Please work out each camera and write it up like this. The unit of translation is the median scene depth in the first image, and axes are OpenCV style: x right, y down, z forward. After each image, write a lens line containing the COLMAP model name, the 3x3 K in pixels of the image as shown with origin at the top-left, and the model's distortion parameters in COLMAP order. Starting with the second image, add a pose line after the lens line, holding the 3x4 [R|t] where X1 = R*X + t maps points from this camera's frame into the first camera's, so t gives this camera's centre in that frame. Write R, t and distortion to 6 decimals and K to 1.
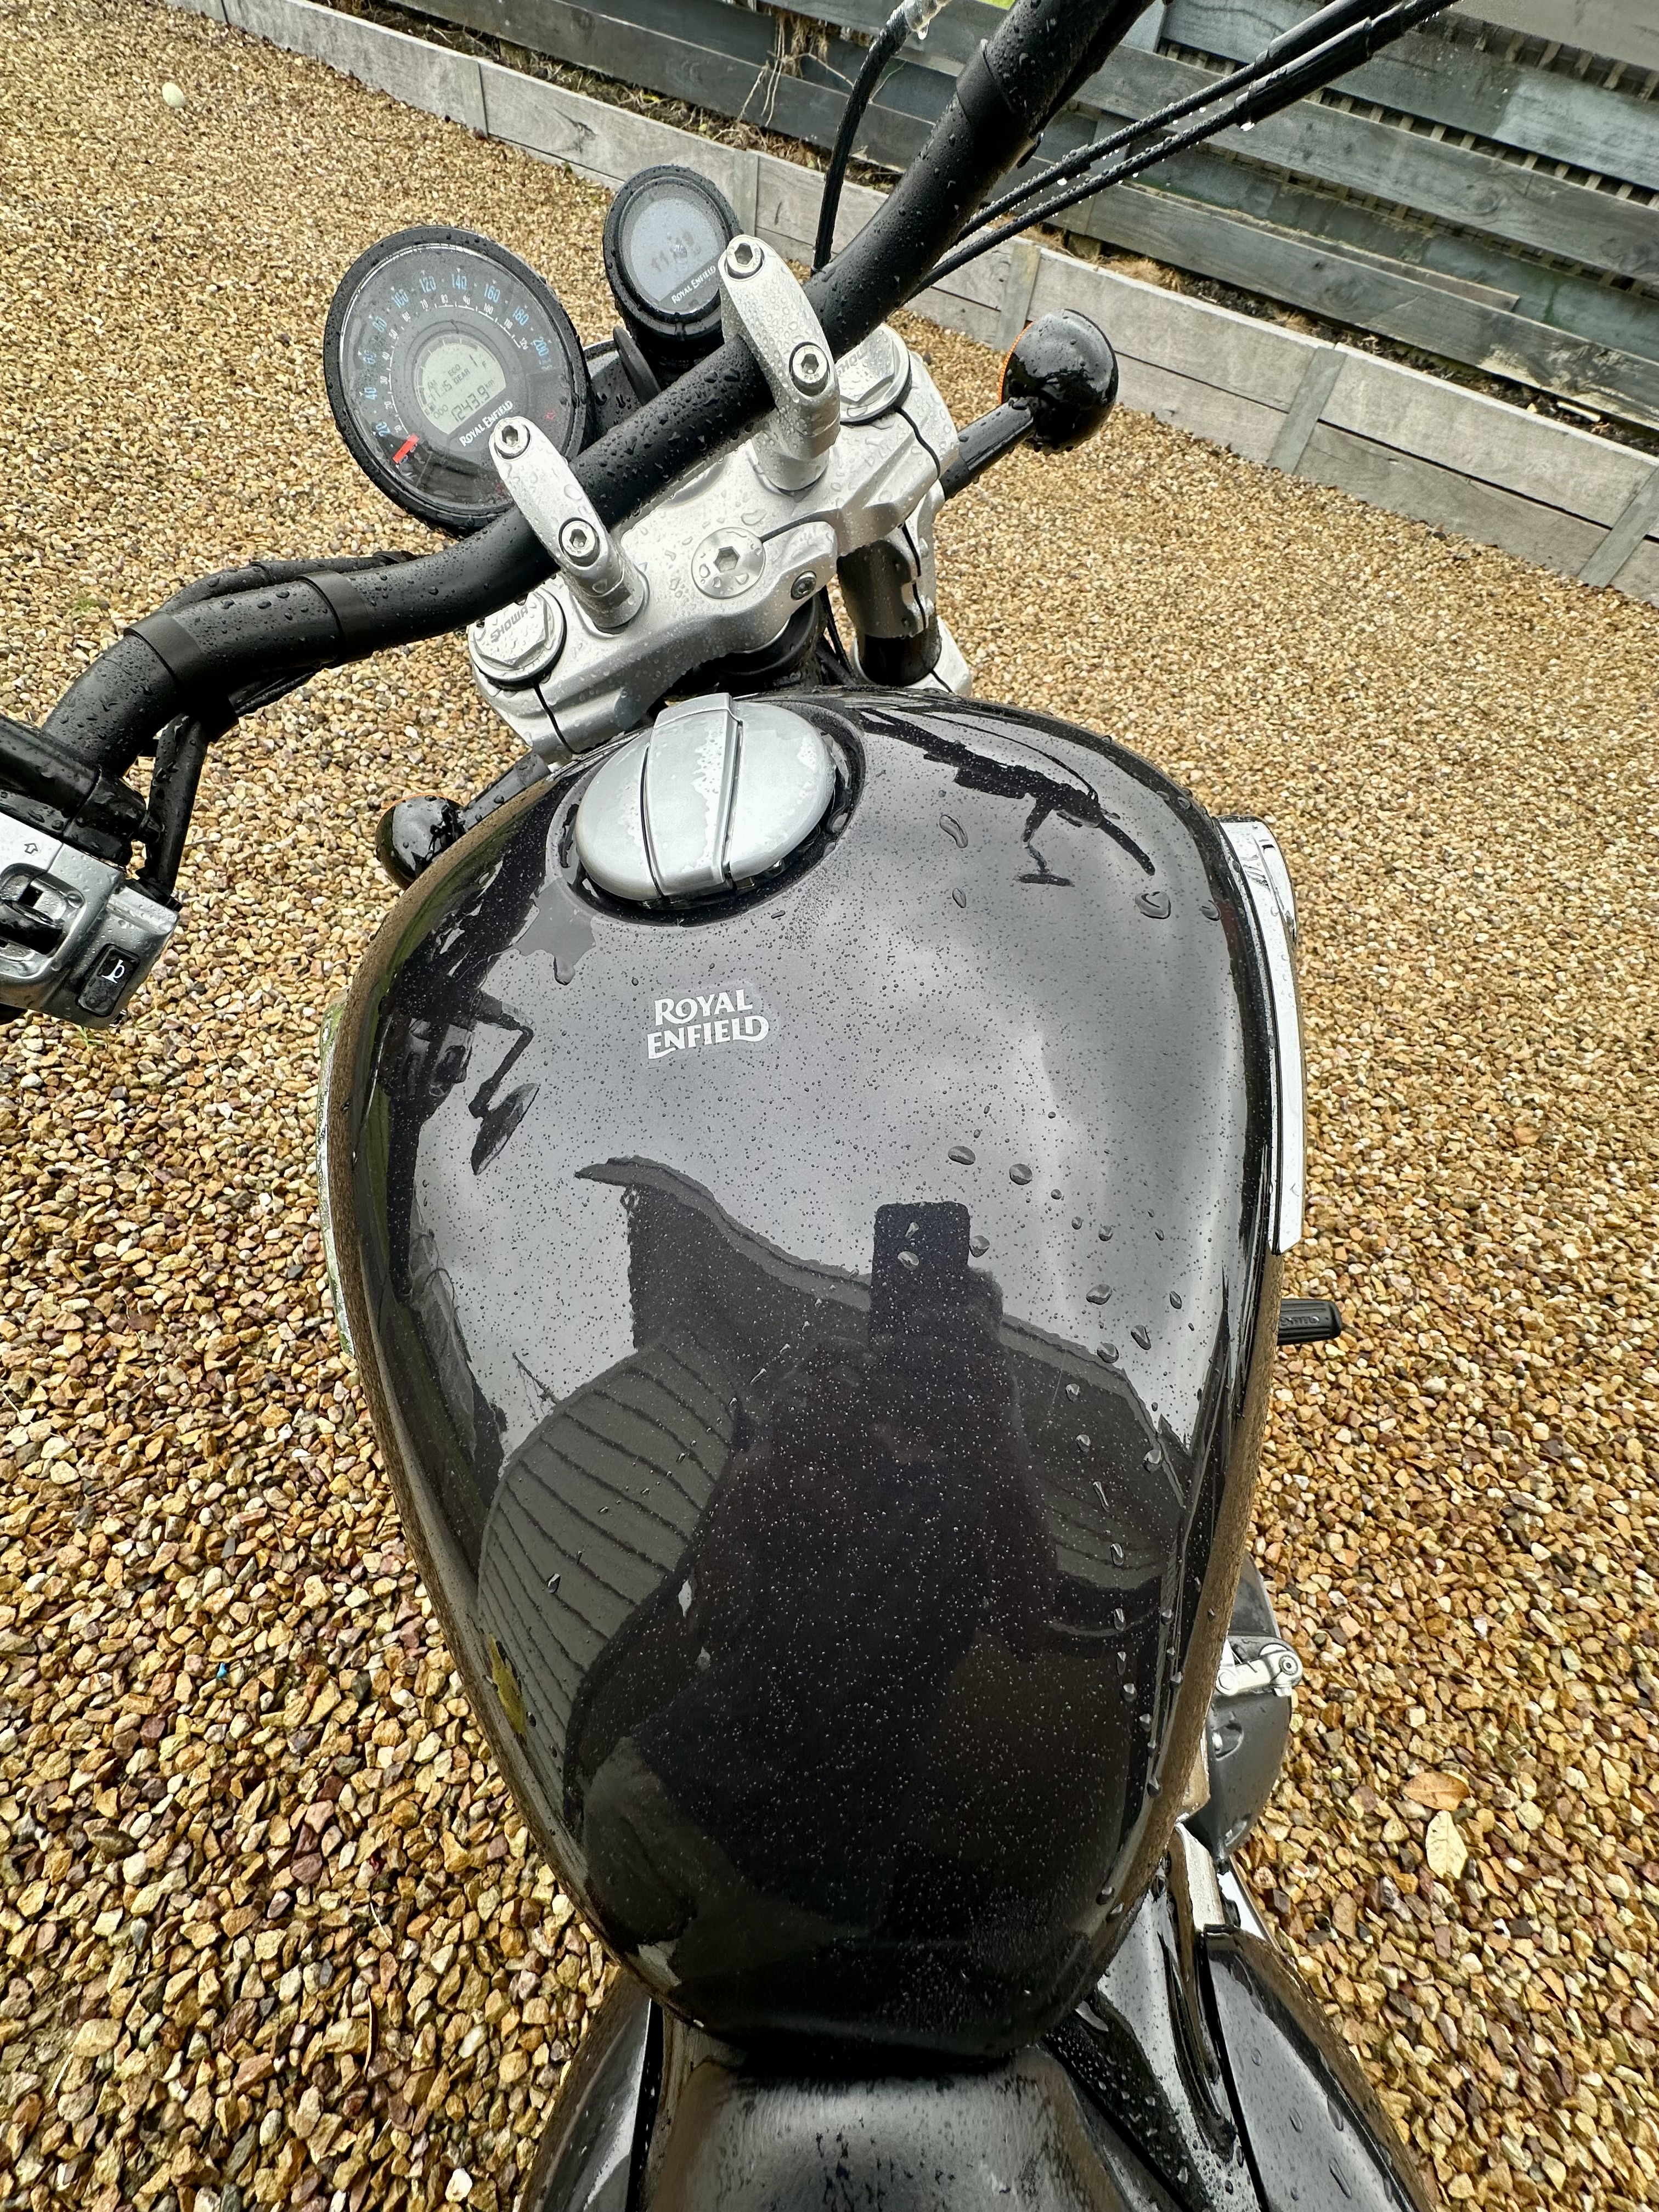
lens RADIAL K [[884.0, 0, 829.5], [0, 884.0, 1106.0], [0, 0, 1]] dist [-0.003763, 0.000673]
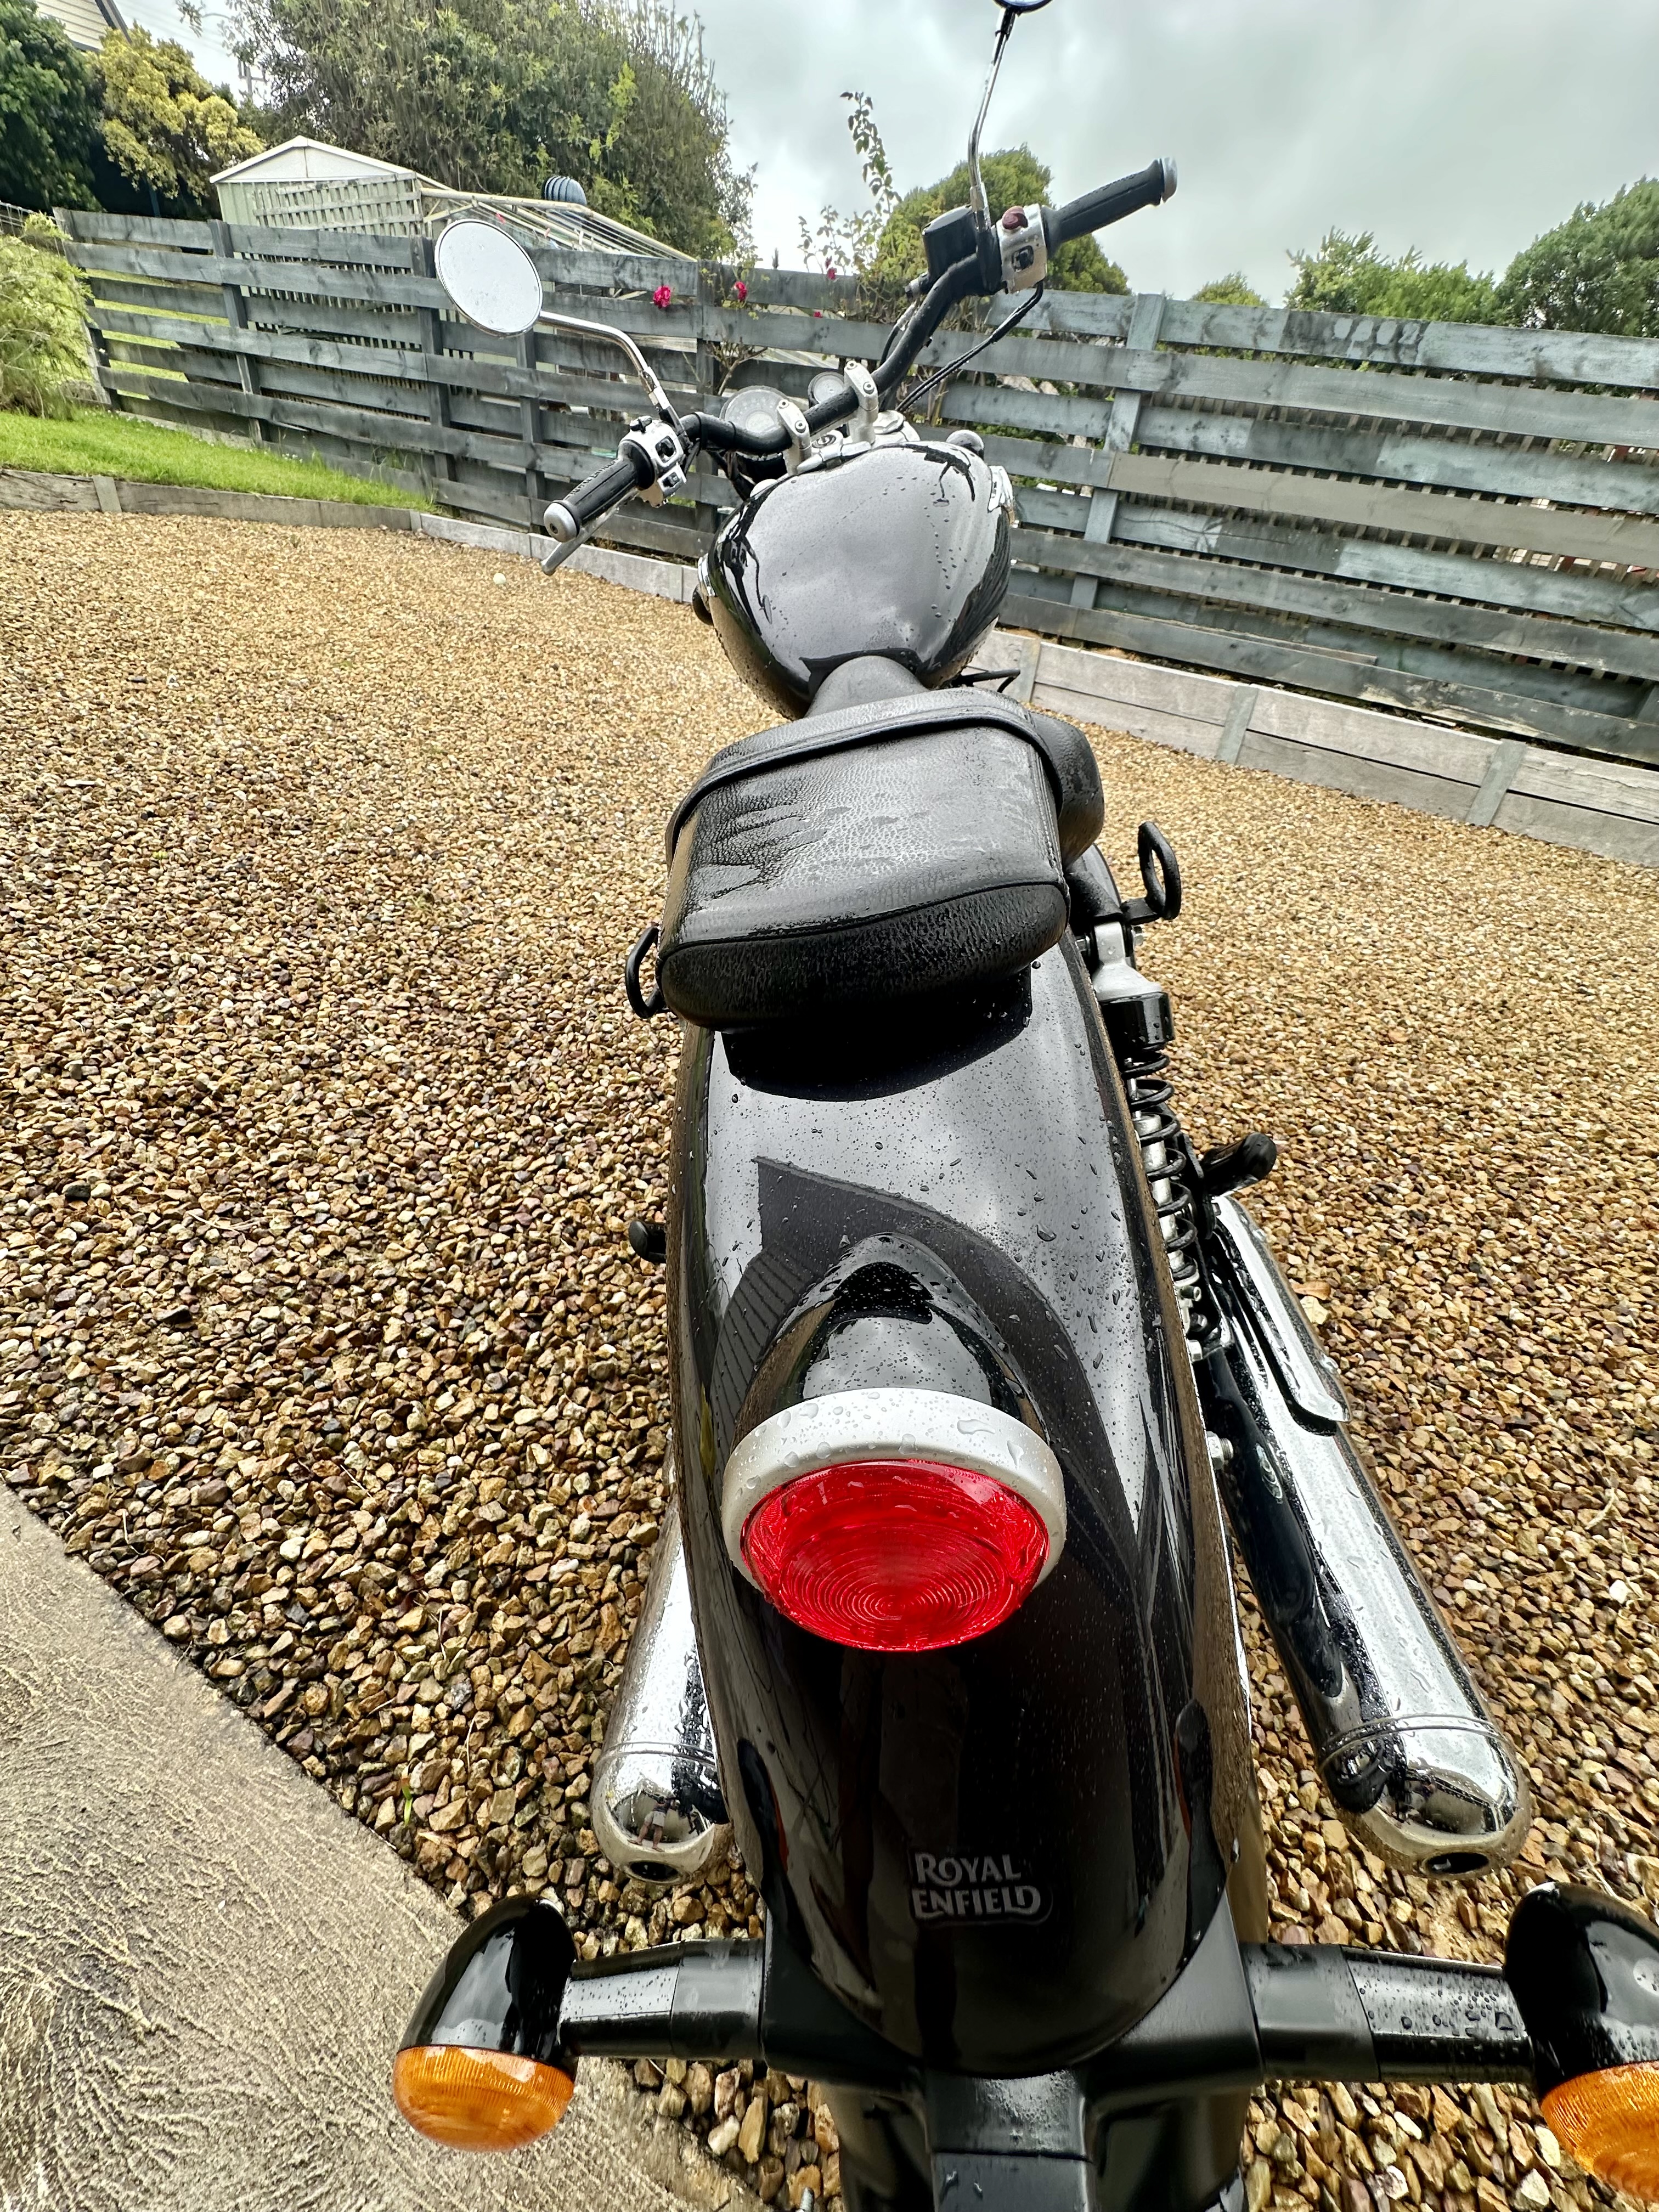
lens RADIAL K [[884.0, 0, 829.5], [0, 884.0, 1106.0], [0, 0, 1]] dist [-0.003763, 0.000673]
pose [[0.996723, 0.023503, -0.077395, 0.048340], [-0.050007, 0.931129, -0.361245, 0.951679], [0.063575, 0.363932, 0.929253, -0.380754]]
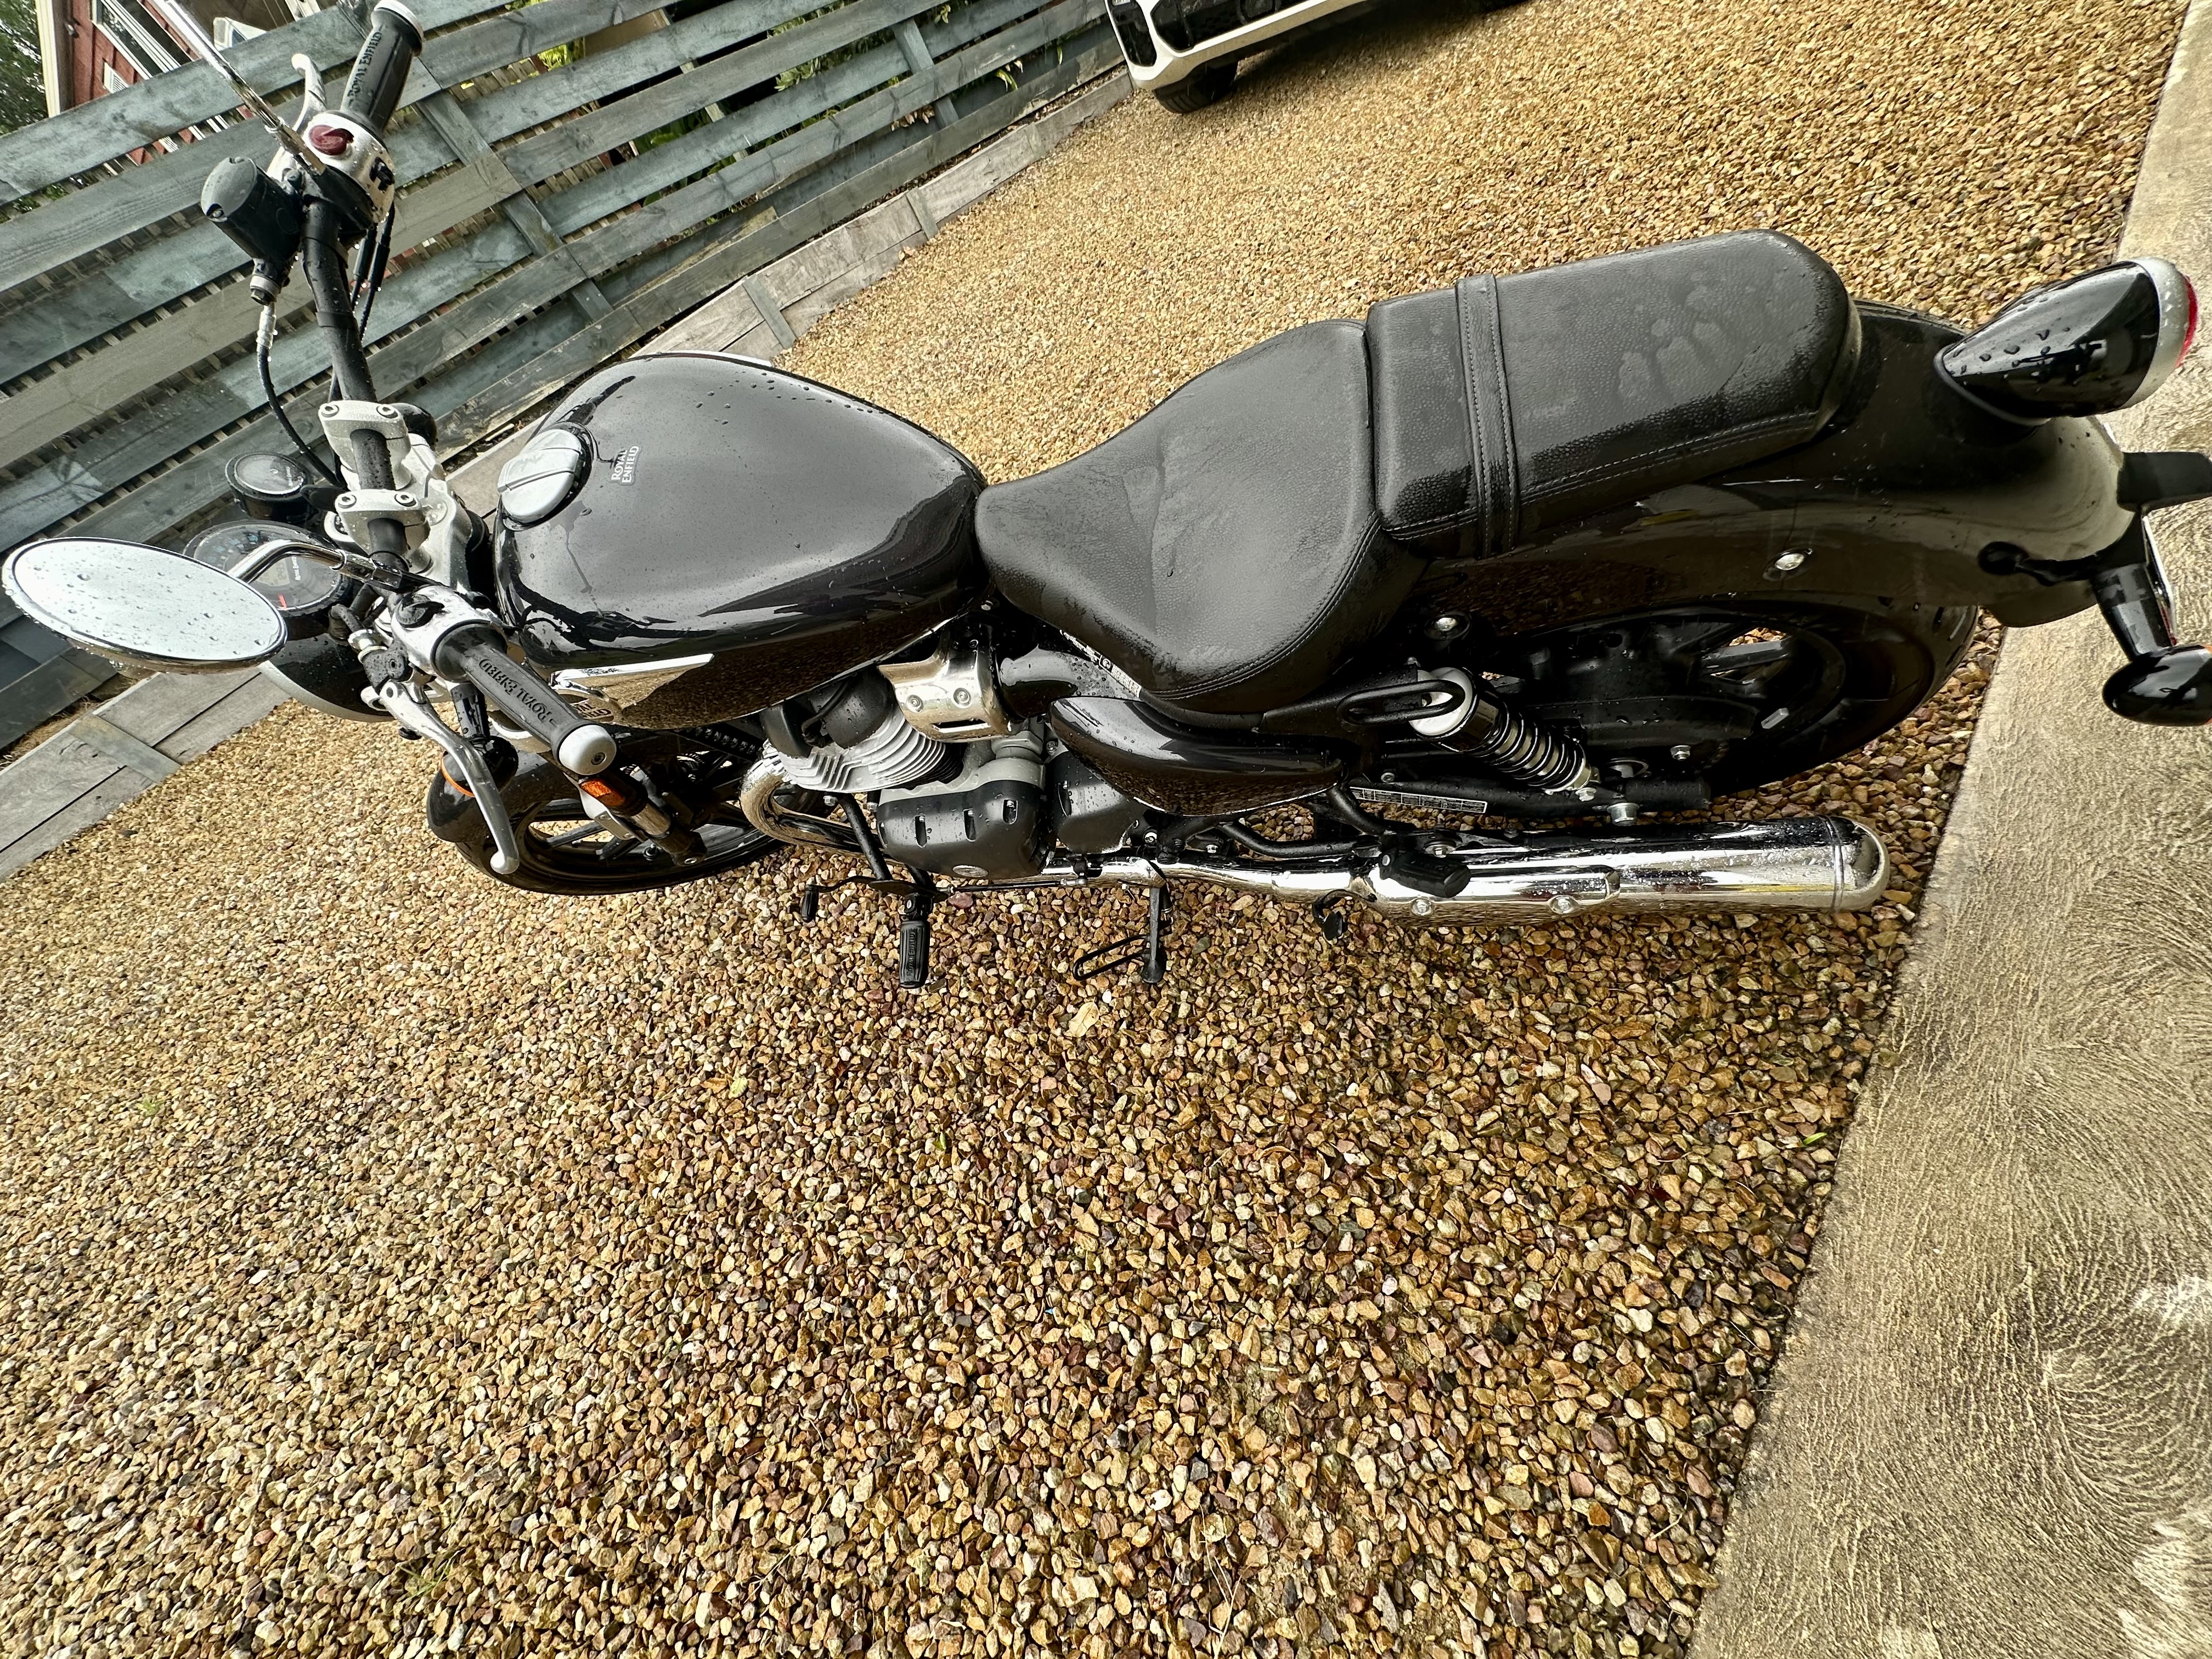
lens RADIAL K [[881.1, 0, 1106.0], [0, 881.1, 829.5], [0, 0, 1]] dist [-0.000305, -0.000077]
pose [[0.157038, -0.859489, 0.486434, -0.596228], [0.964475, 0.239416, 0.111663, 0.355800], [-0.212433, 0.451618, 0.866552, -0.336563]]
